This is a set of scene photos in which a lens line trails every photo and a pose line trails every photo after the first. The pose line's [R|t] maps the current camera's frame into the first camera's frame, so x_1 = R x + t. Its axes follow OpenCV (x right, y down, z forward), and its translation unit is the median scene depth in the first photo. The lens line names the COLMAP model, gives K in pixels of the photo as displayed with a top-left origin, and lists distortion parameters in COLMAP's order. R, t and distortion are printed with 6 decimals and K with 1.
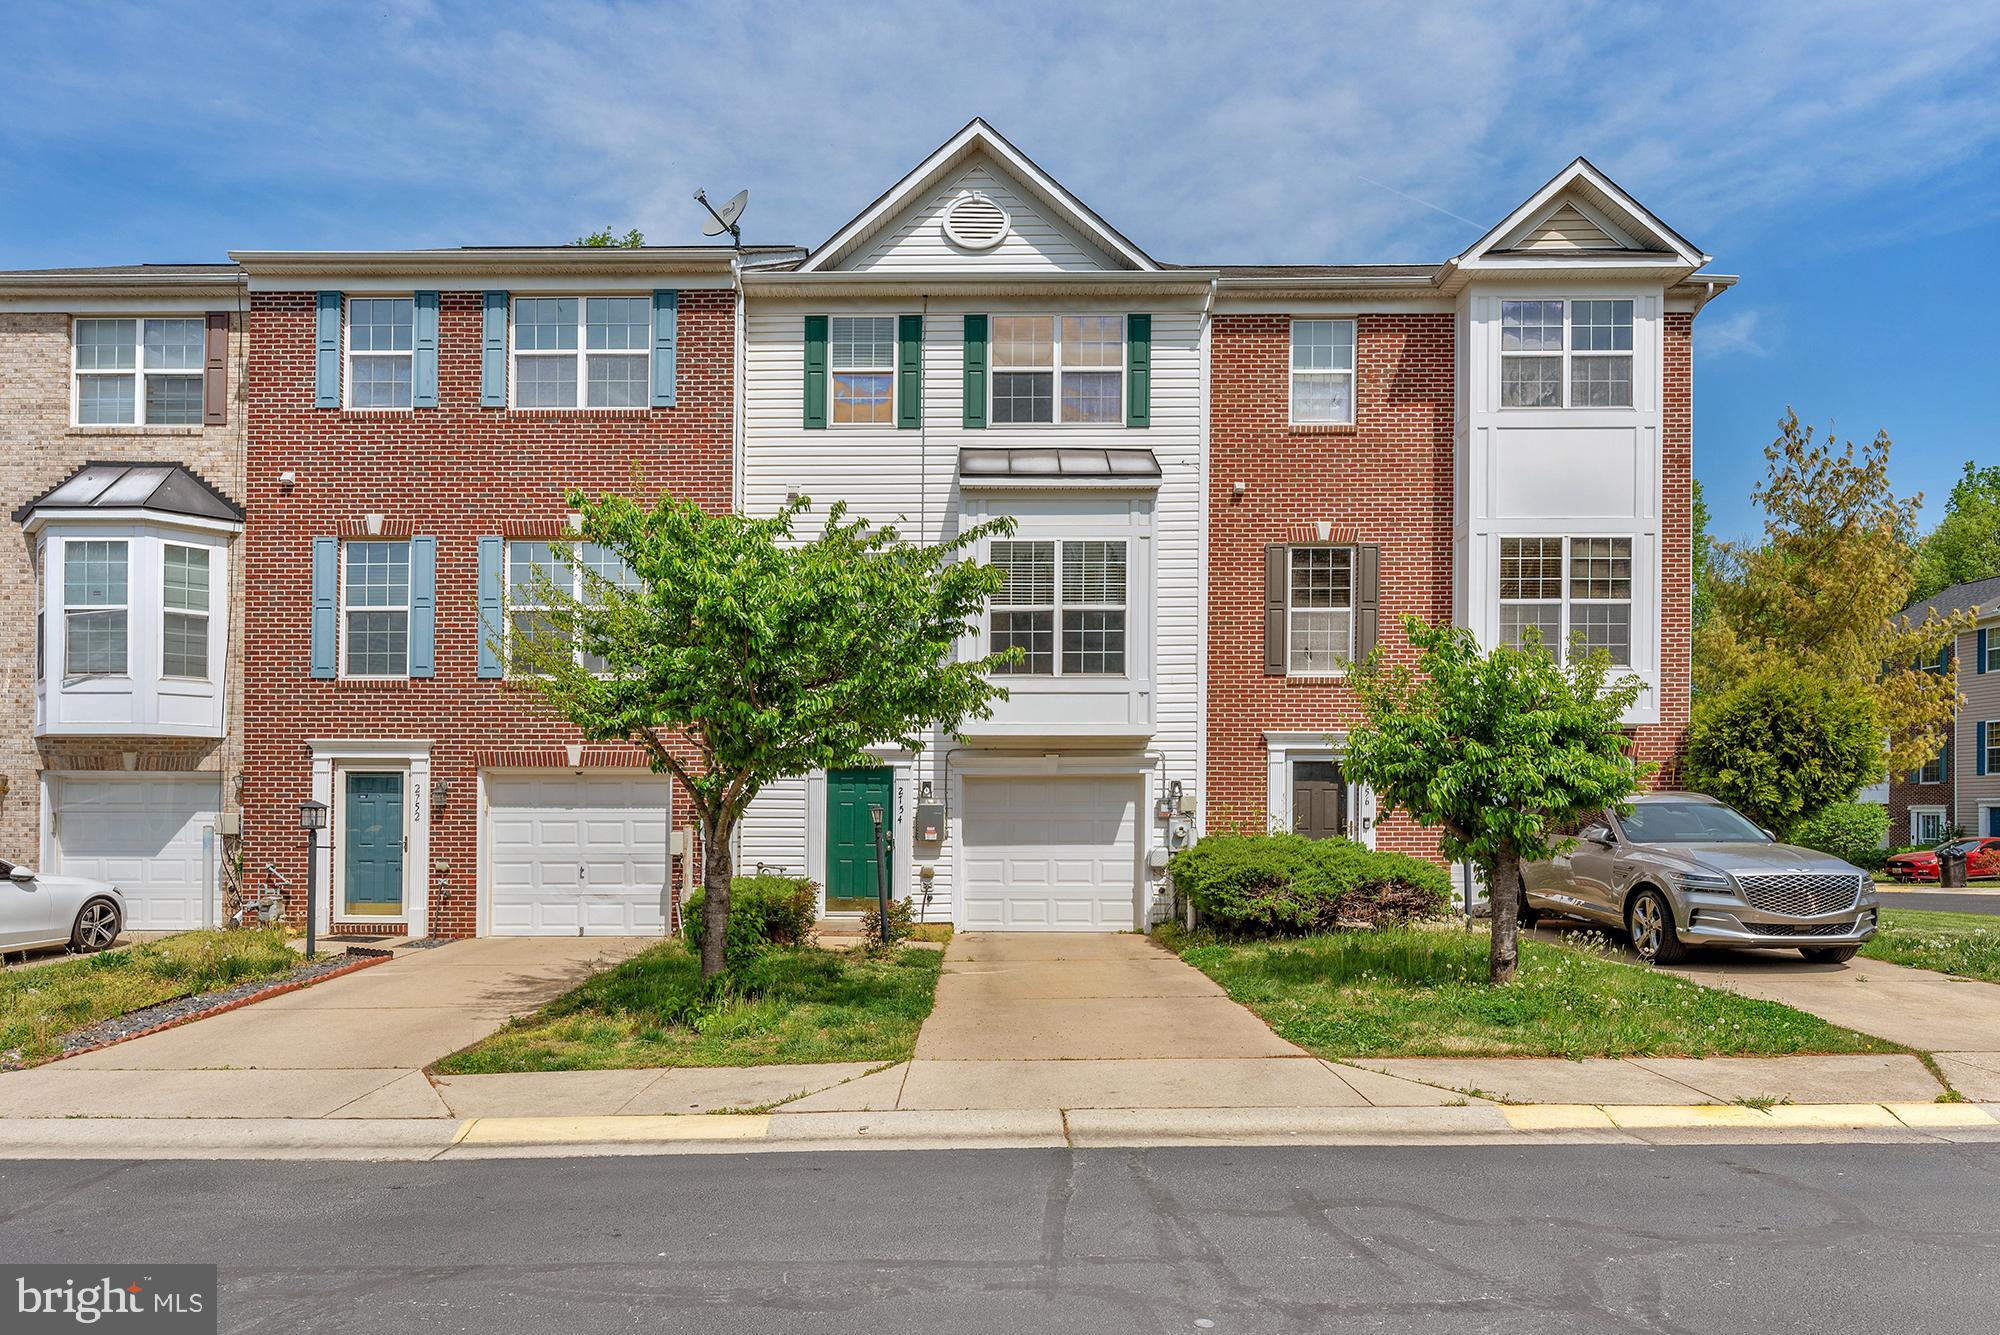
lens RADIAL K [[1173.6, 0, 1000.0], [0, 1173.6, 667.5], [0, 0, 1]] dist [-0.000354, -0.000494]
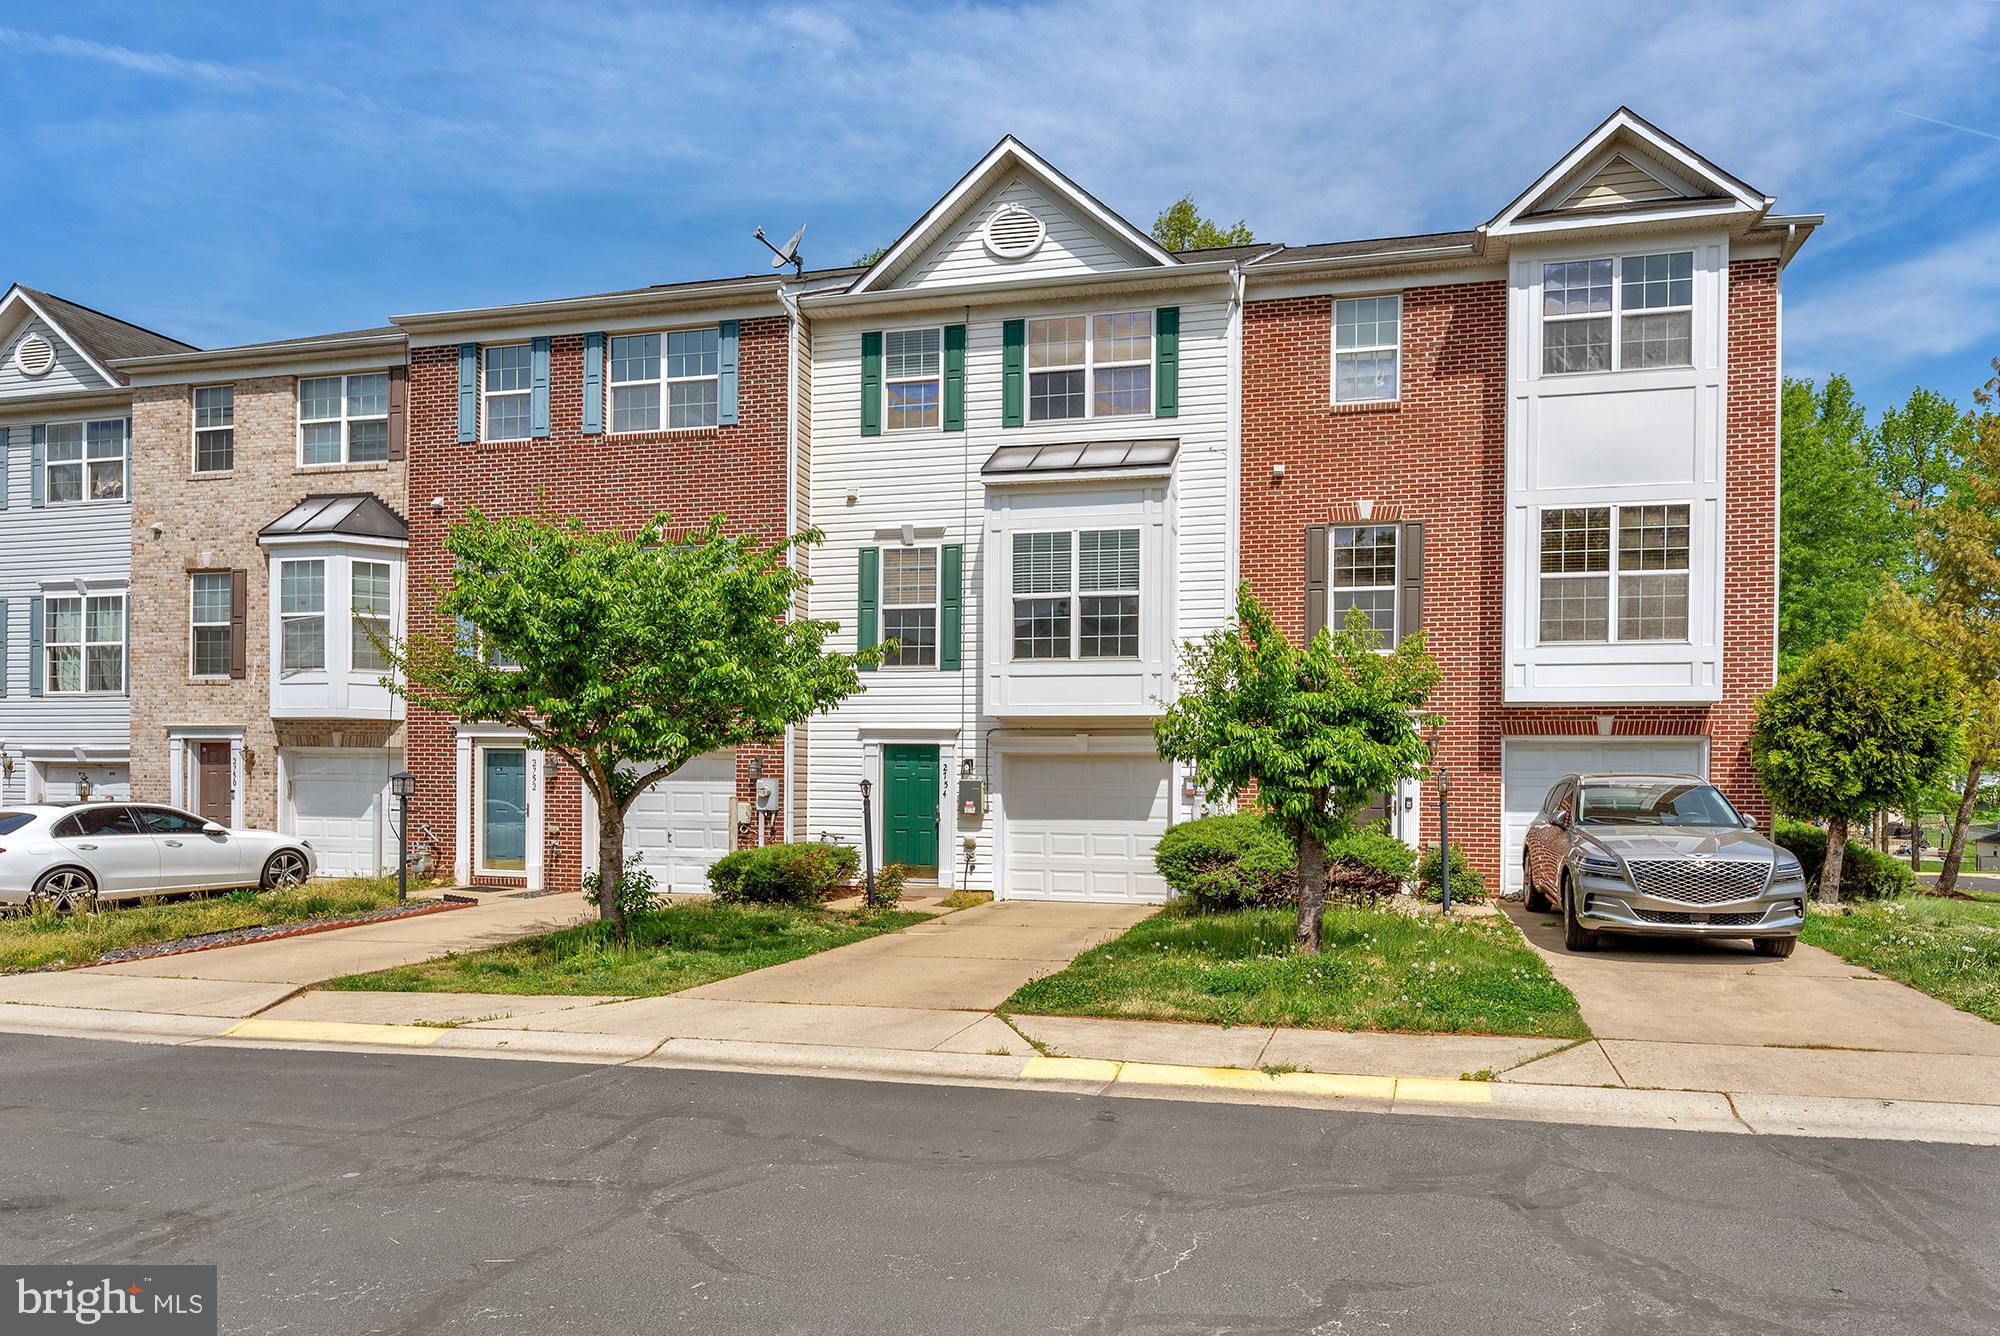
lens RADIAL K [[1137.7, 0, 1000.1], [0, 1137.7, 653.5], [0, 0, 1]] dist [-0.000486, 0.000768]
pose [[0.977245, -0.014875, -0.211594, 0.188225], [0.015731, 0.999873, 0.002359, -0.001447], [0.211532, -0.005634, 0.977355, -0.011827]]
